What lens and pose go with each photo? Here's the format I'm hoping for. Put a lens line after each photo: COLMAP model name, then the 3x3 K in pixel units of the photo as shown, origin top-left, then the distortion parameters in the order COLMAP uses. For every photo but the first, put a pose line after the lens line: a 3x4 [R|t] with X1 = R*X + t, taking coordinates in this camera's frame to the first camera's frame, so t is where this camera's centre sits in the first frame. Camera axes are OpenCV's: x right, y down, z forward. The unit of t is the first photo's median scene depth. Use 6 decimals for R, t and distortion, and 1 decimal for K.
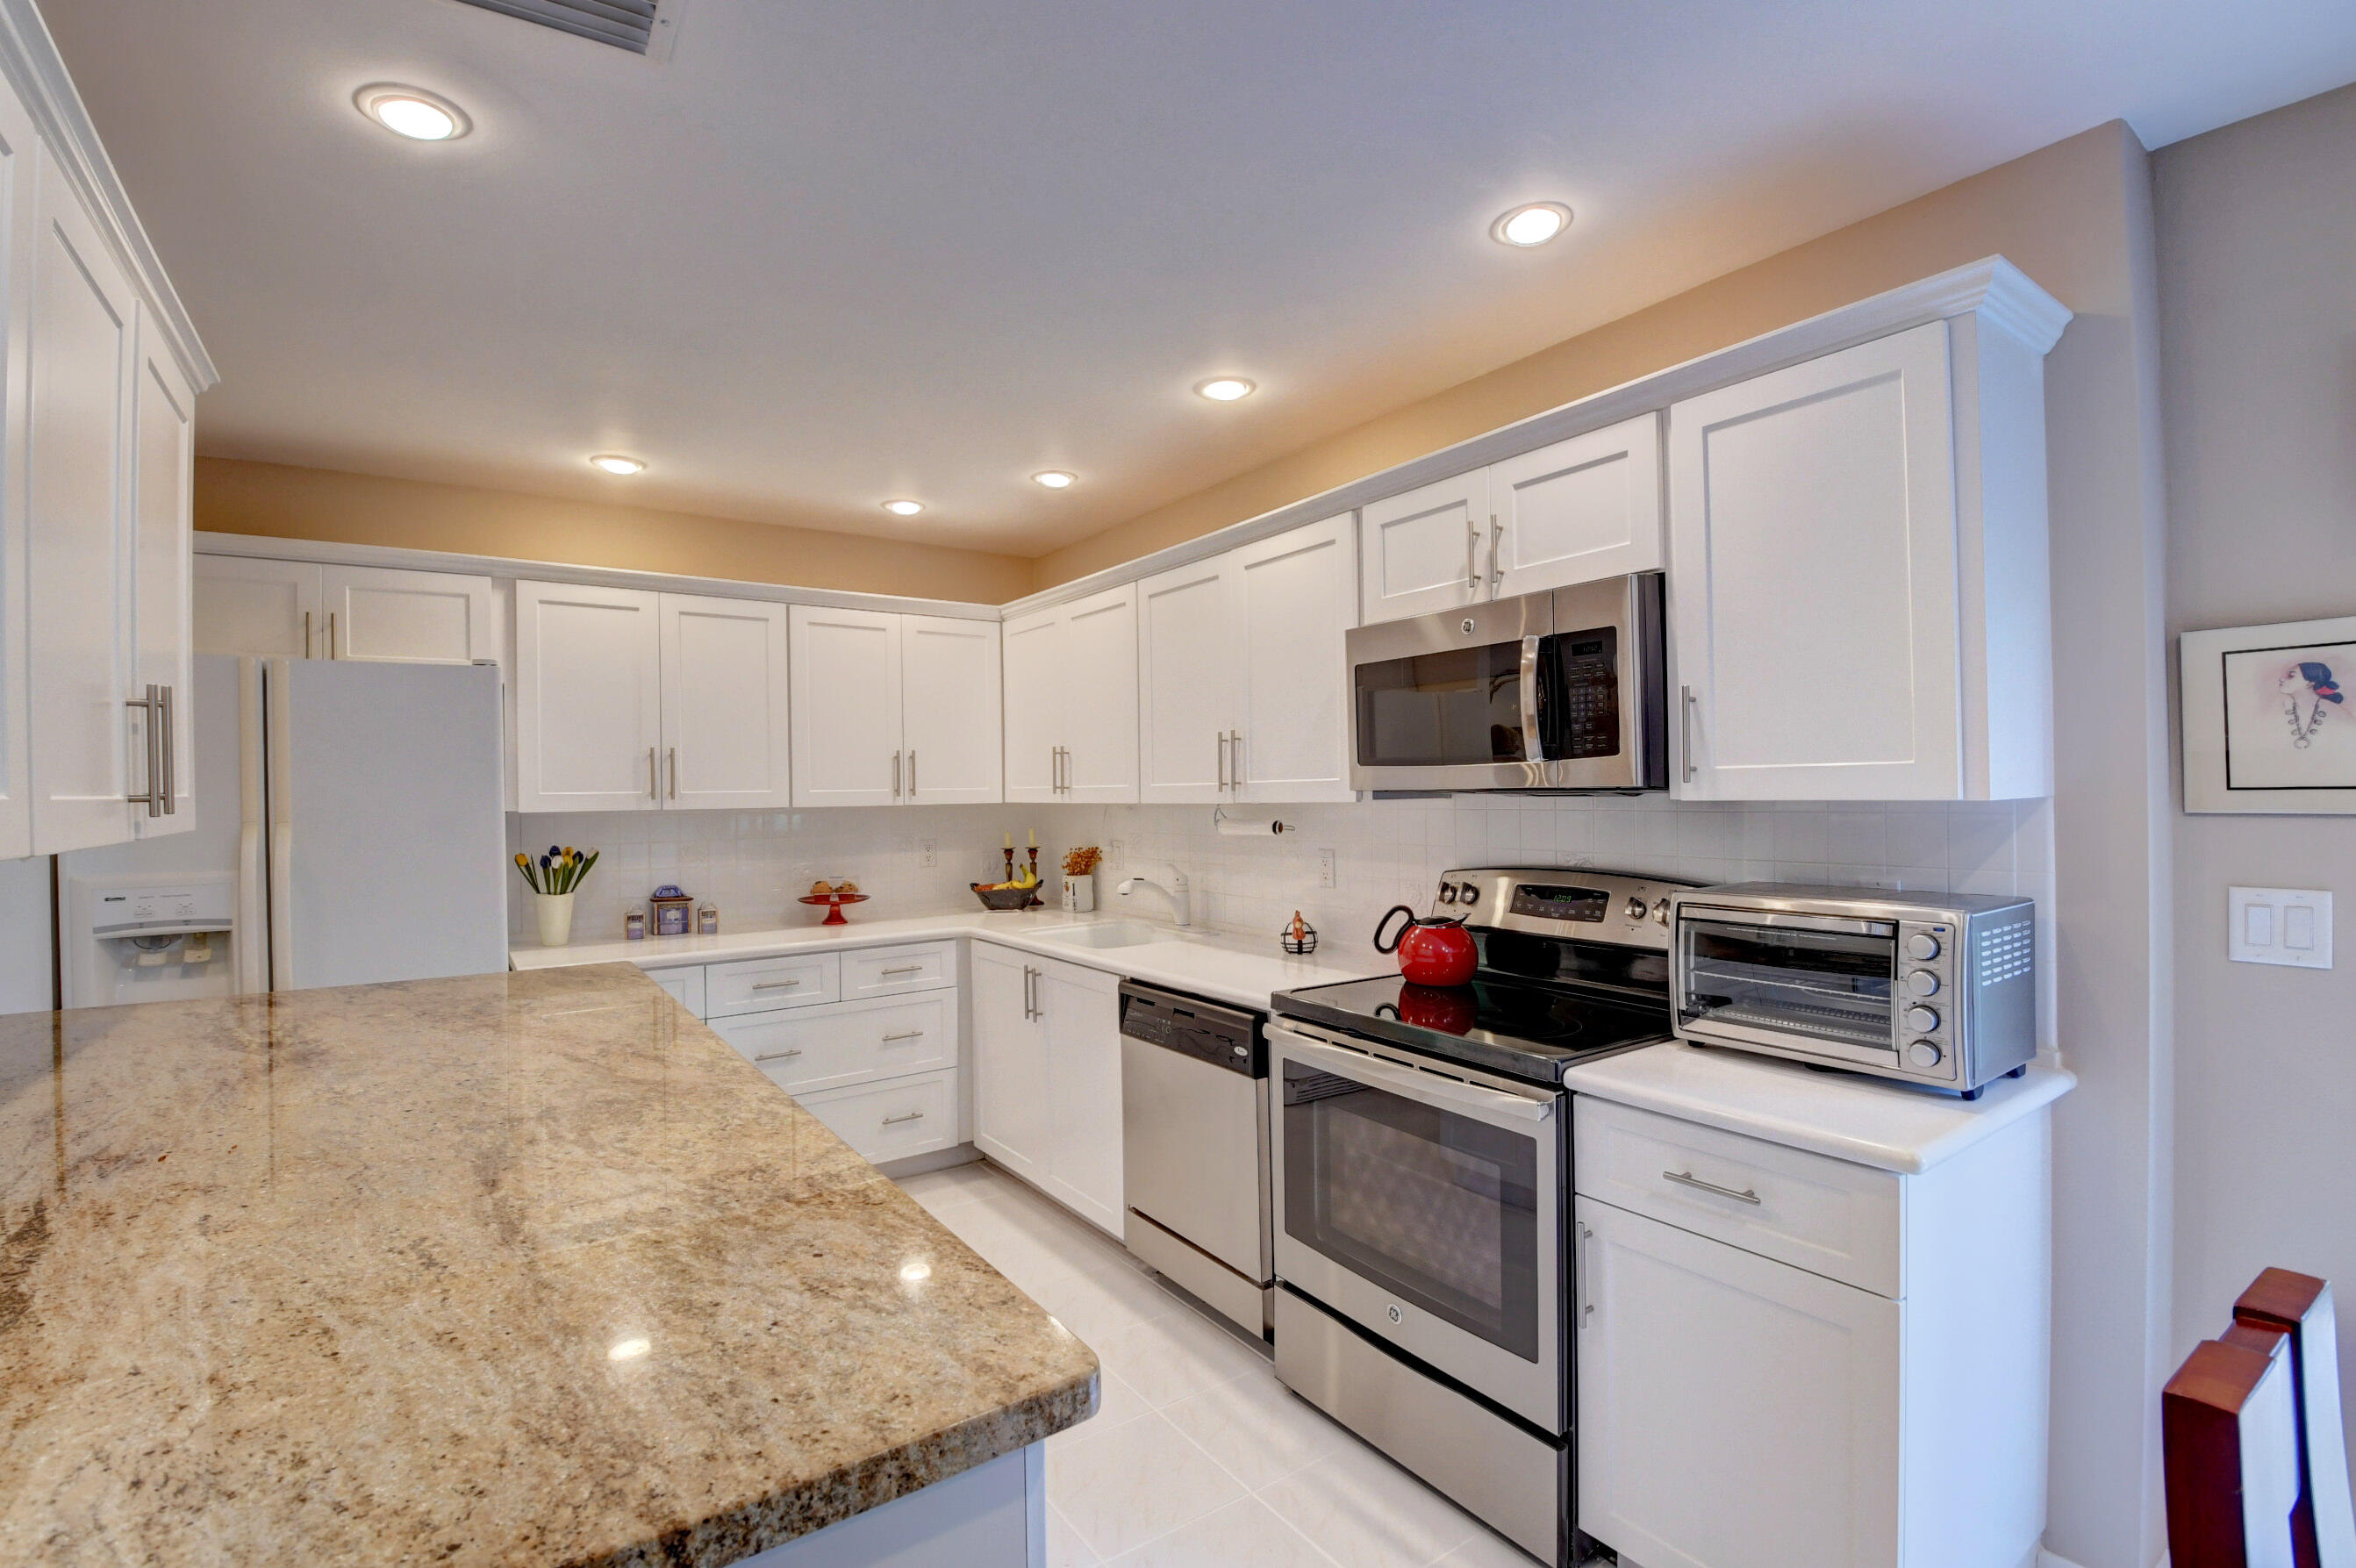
lens RADIAL K [[1038.3, 0, 1172.1], [0, 1038.3, 789.2], [0, 0, 1]] dist [0.026443, -0.028047]
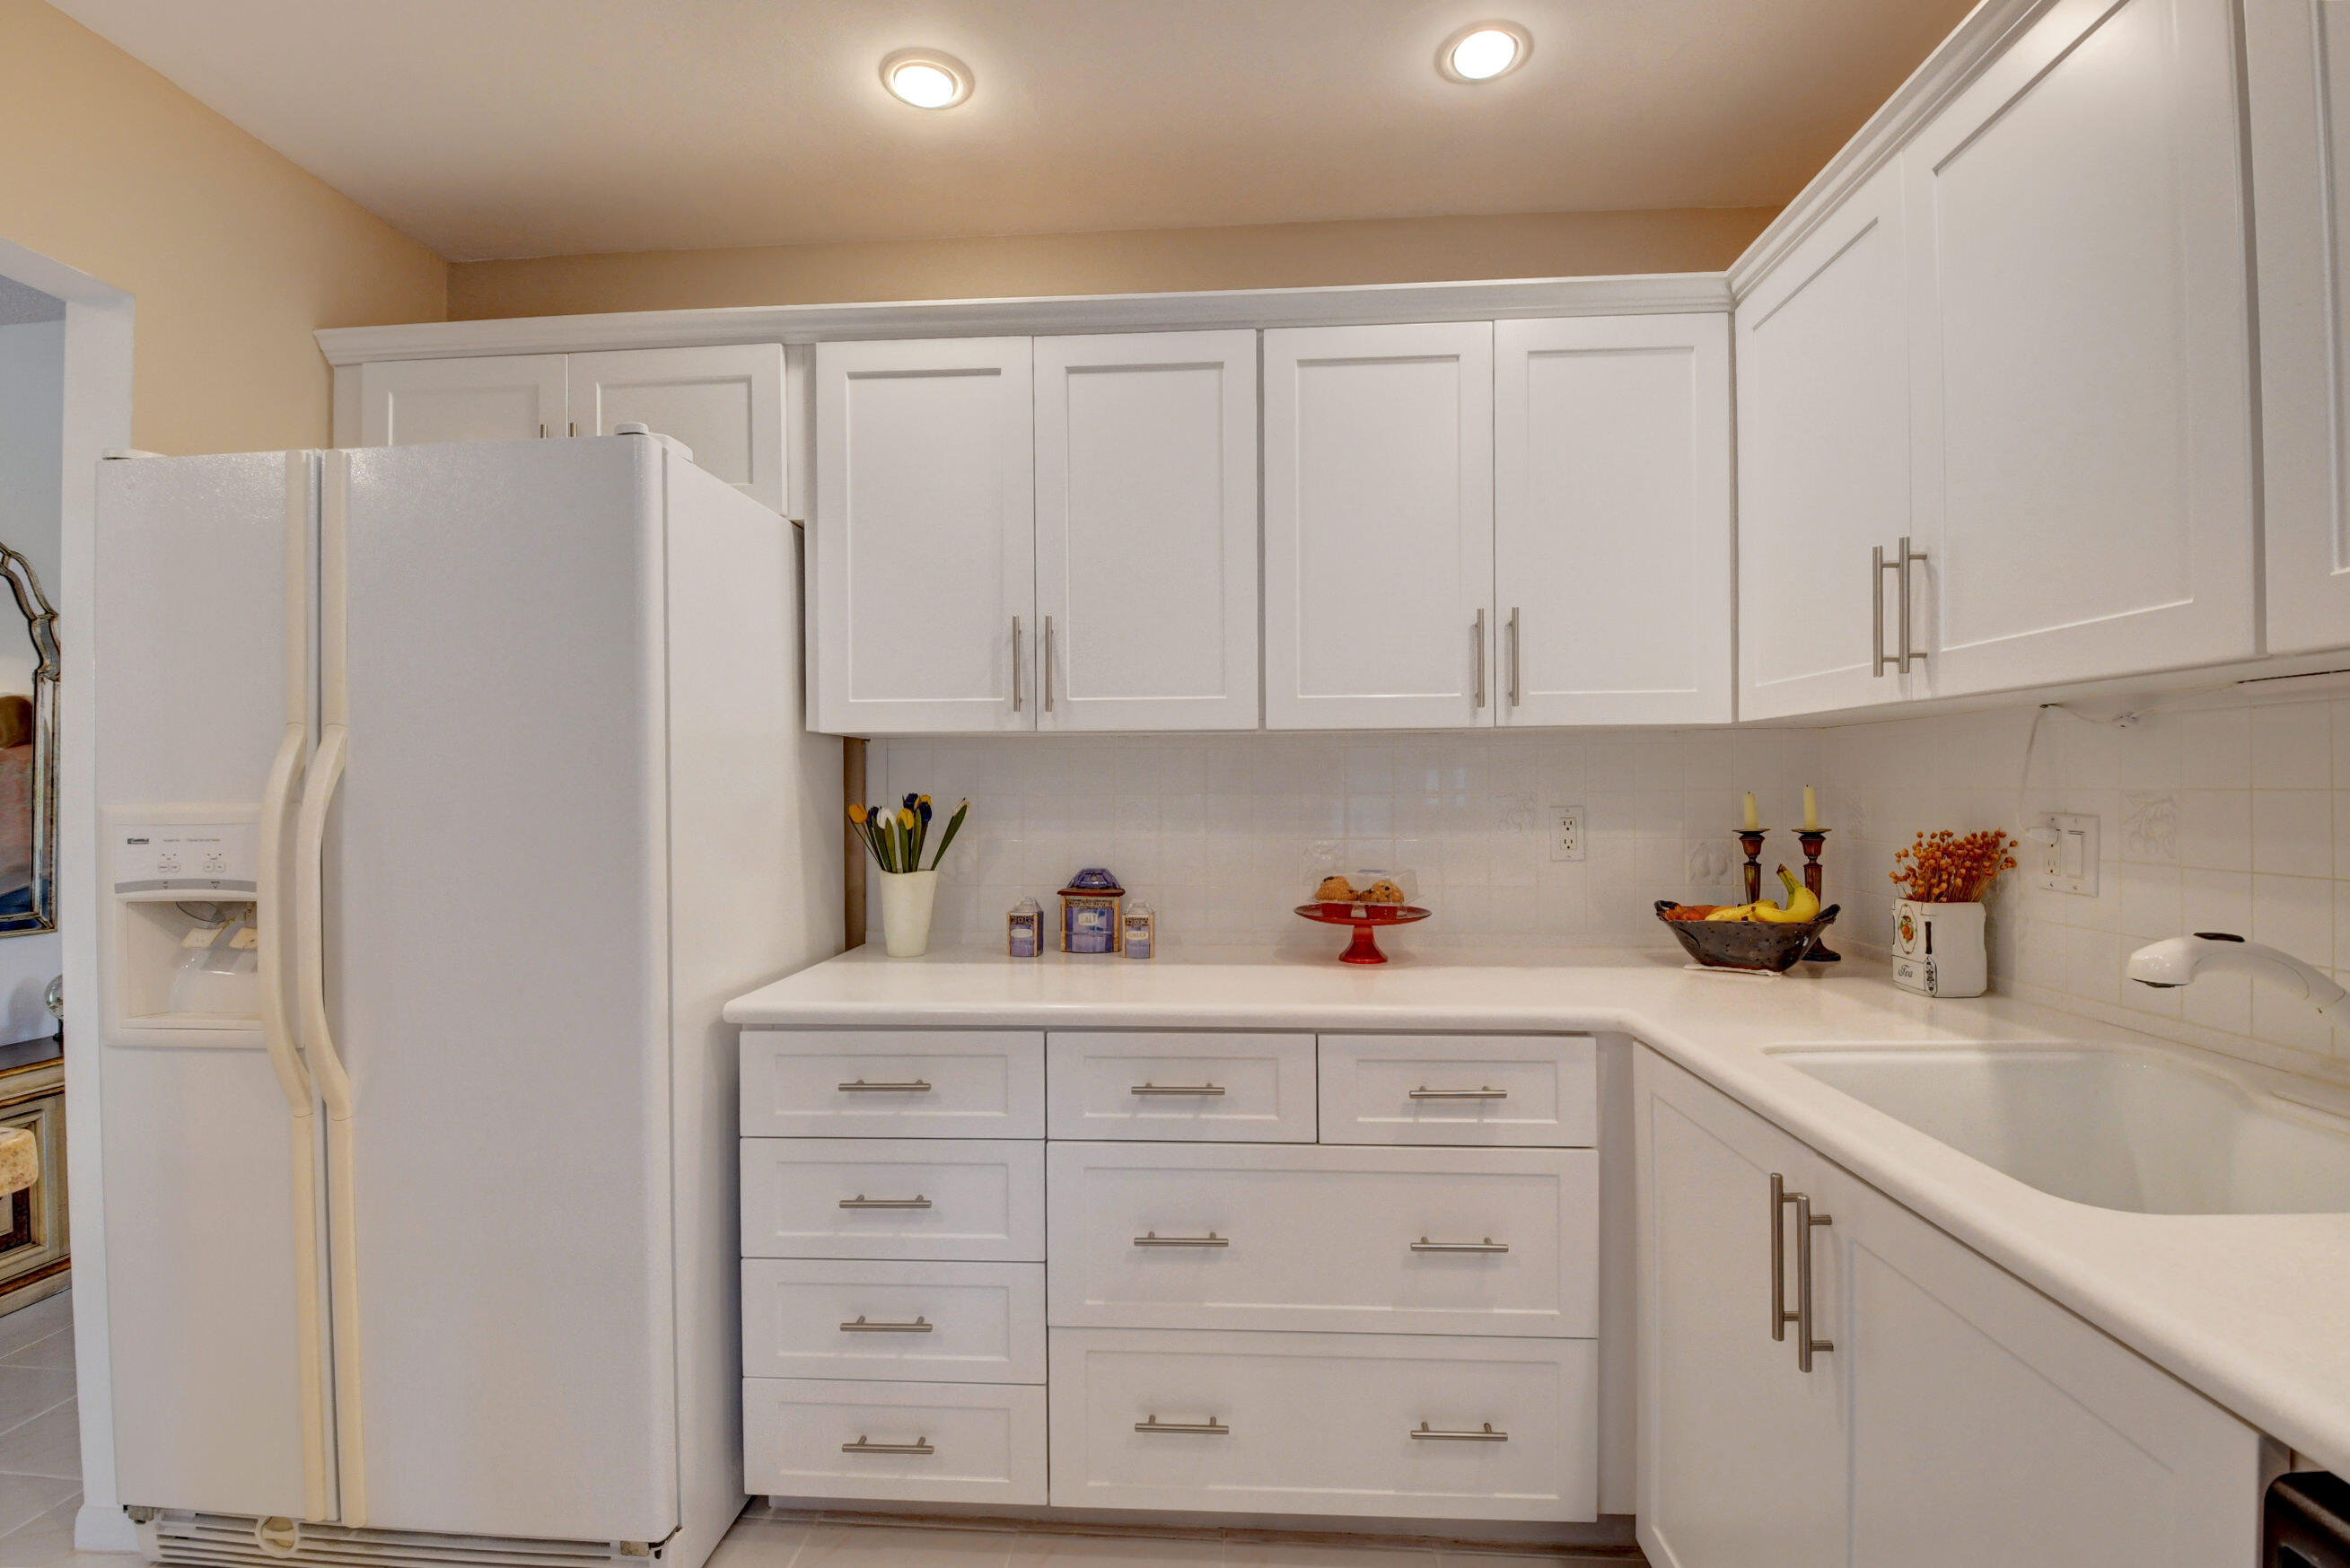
lens RADIAL K [[1117.0, 0, 1138.3], [0, 1117.0, 784.1], [0, 0, 1]] dist [0.015793, -0.030783]
pose [[0.776966, 0.008327, -0.629487, -0.070434], [-0.003302, 0.999953, 0.009151, 0.040753], [0.629534, -0.005031, 0.776957, 0.552881]]
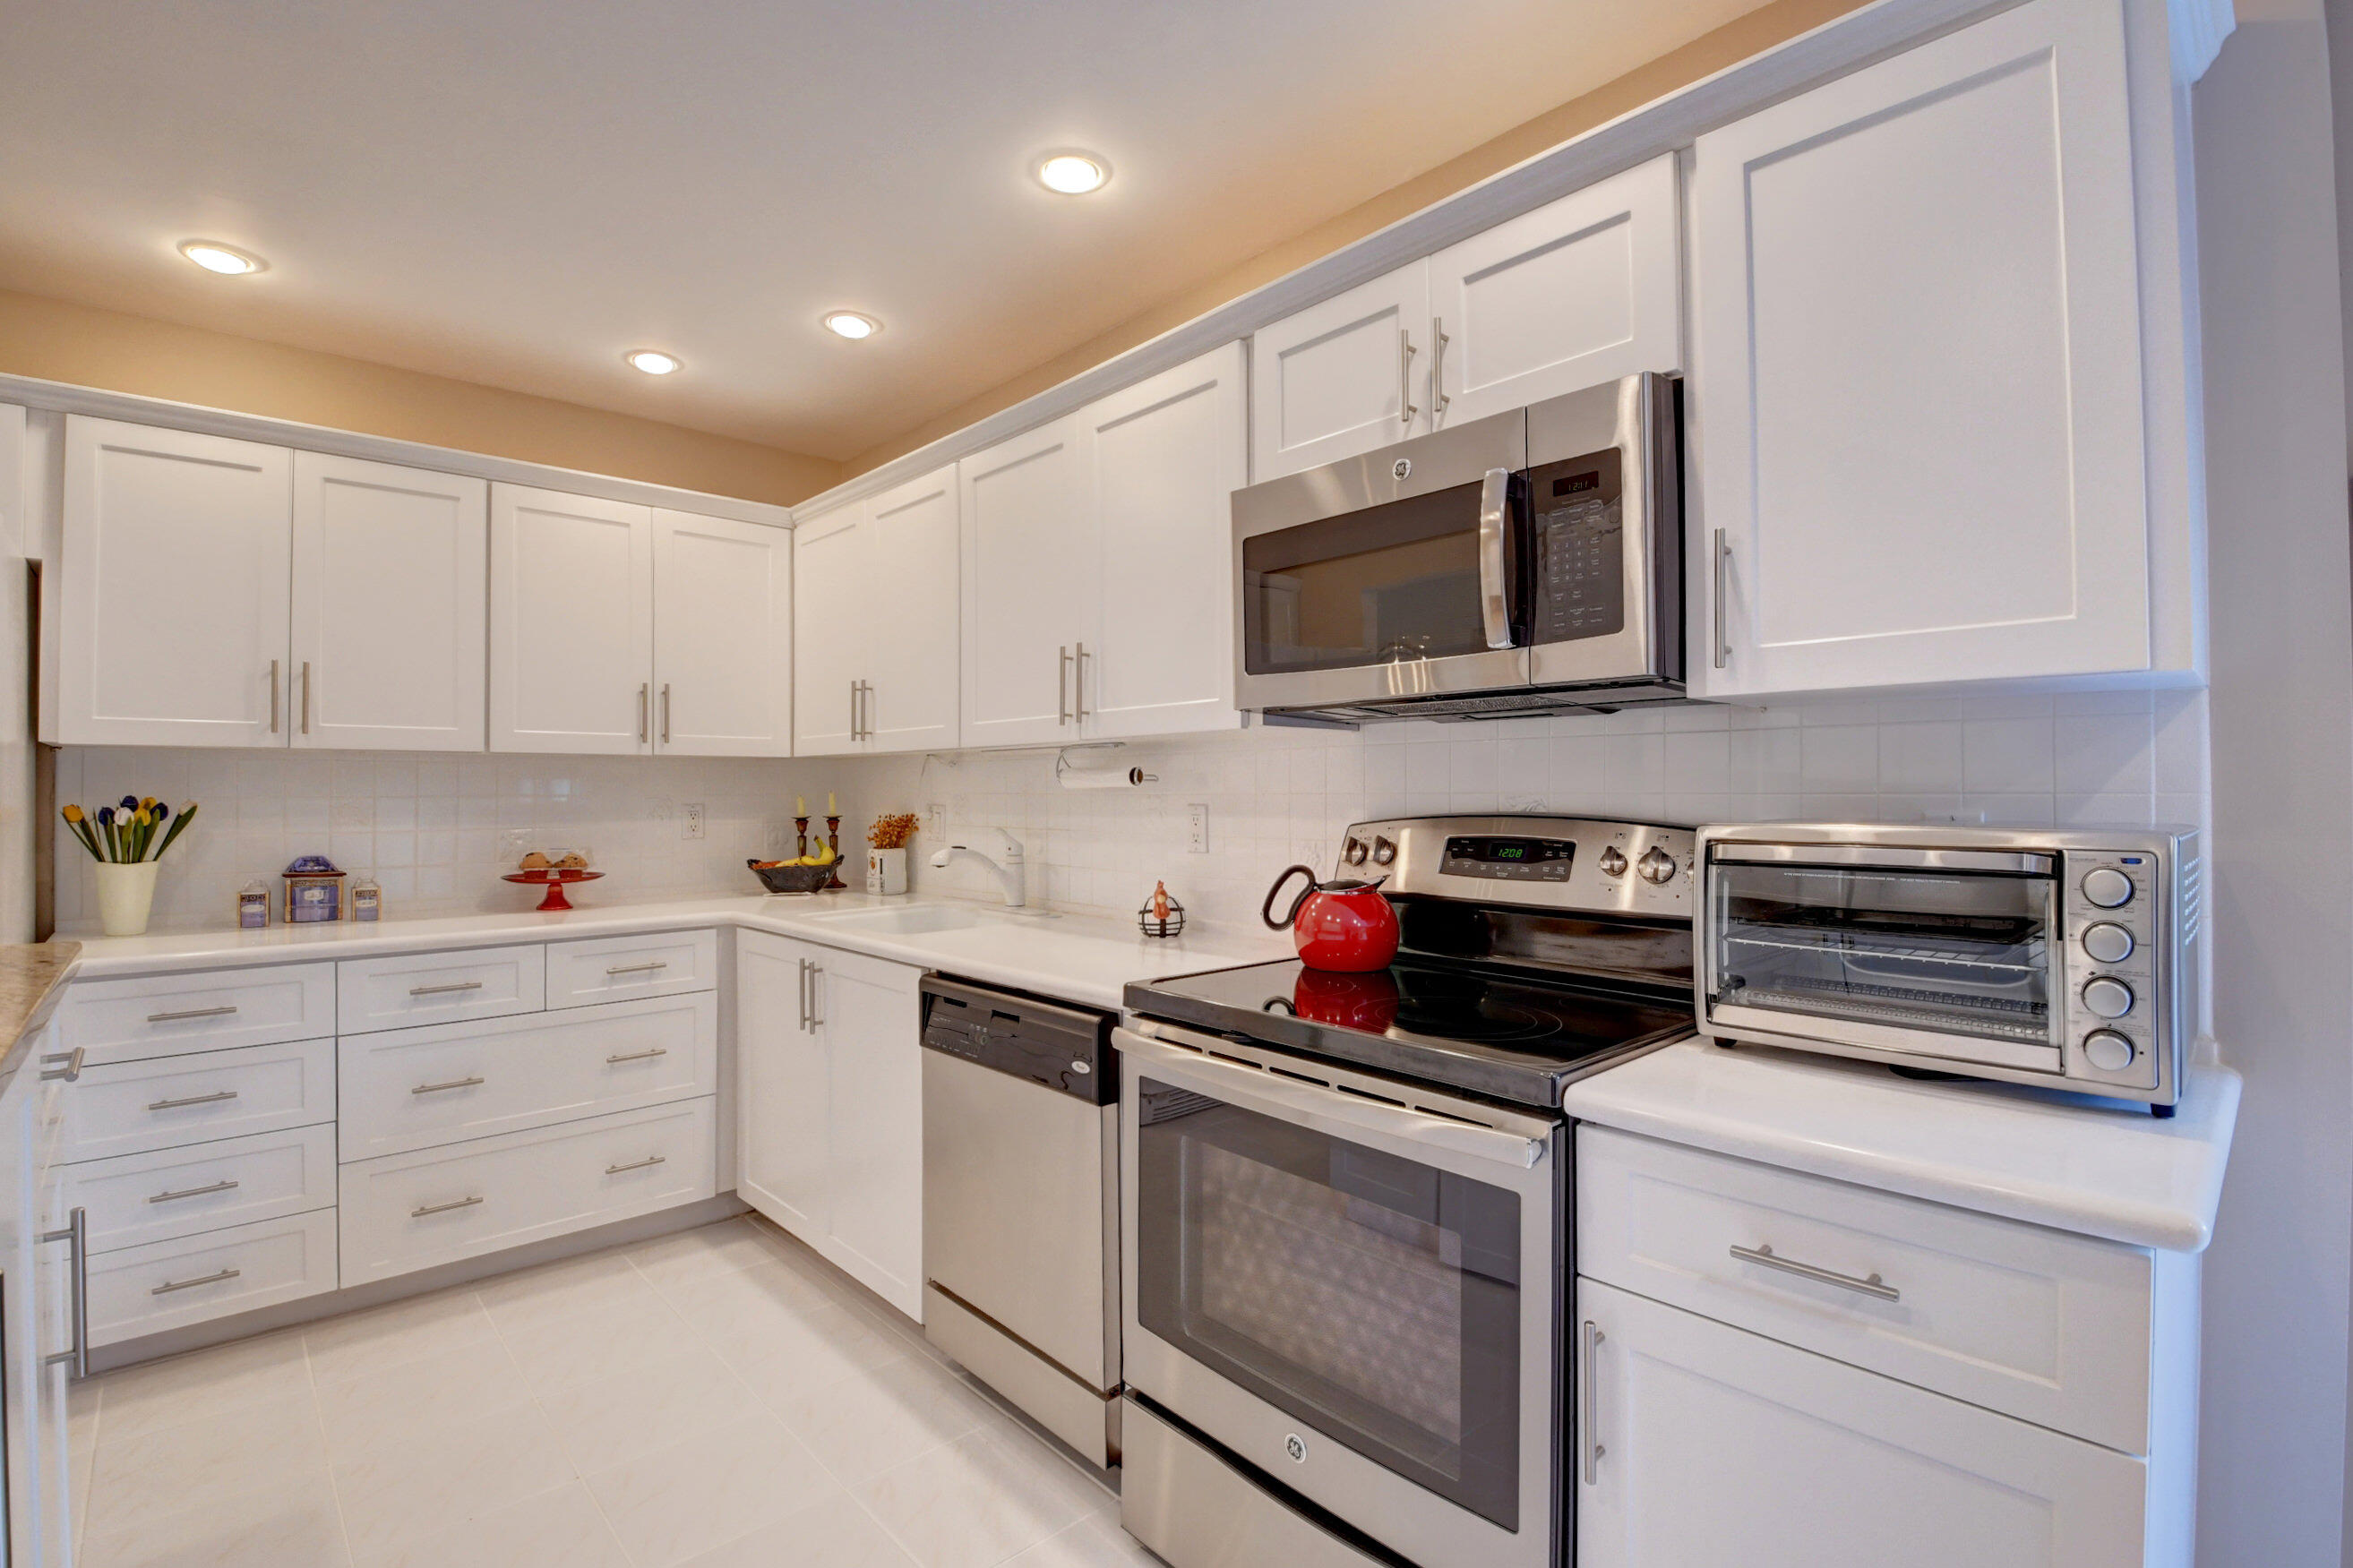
lens RADIAL K [[1075.4, 0, 1181.0], [0, 1075.4, 776.9], [0, 0, 1]] dist [0.020754, -0.028032]
pose [[0.989885, 0.013342, 0.141241, 0.018036], [-0.011936, 0.999870, -0.010794, 0.039046], [-0.141367, 0.008999, 0.989916, 0.167950]]
